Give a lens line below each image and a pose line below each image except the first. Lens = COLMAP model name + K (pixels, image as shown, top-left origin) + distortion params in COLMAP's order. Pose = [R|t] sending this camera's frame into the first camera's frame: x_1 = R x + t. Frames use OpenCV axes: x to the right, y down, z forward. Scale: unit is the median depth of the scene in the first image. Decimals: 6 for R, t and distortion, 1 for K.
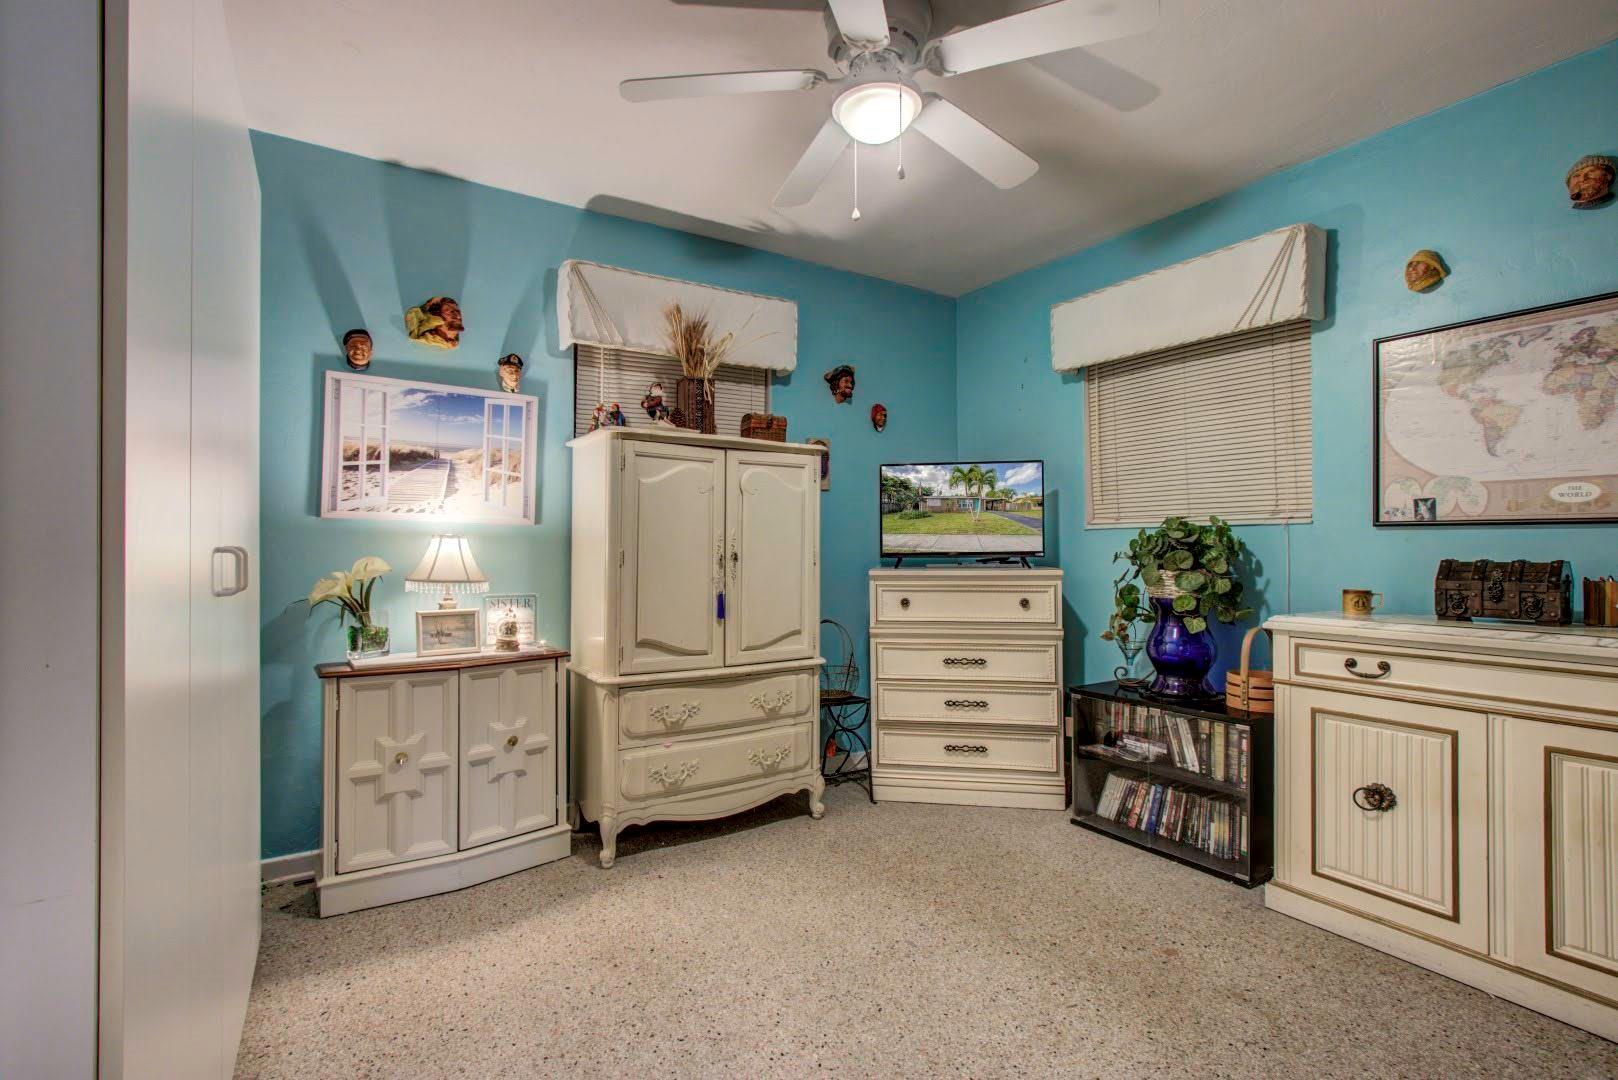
lens RADIAL K [[749.2, 0, 805.5], [0, 749.2, 541.9], [0, 0, 1]] dist [-0.020919, 0.000200]
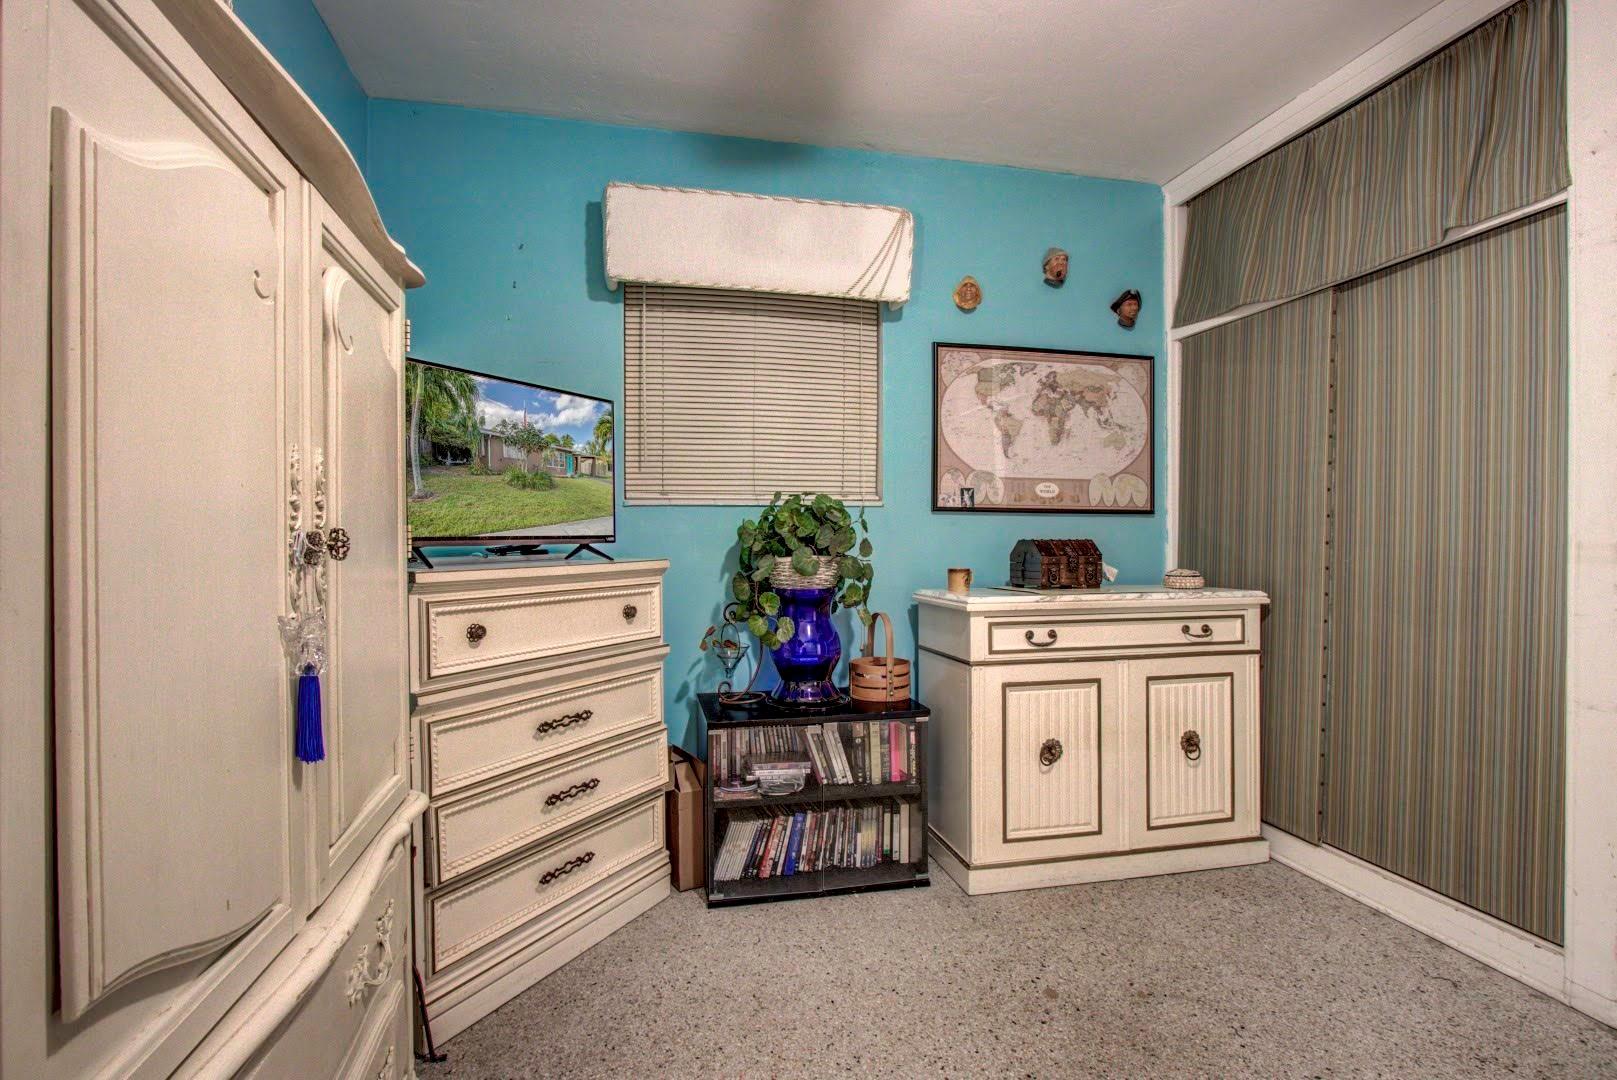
lens RADIAL K [[748.8, 0, 808.2], [0, 748.8, 533.3], [0, 0, 1]] dist [-0.020919, 0.000200]
pose [[0.349363, 0.001218, 0.936986, -0.323960], [-0.006981, 0.999975, 0.001303, 0.011511], [-0.936961, -0.006997, 0.349363, 0.734537]]
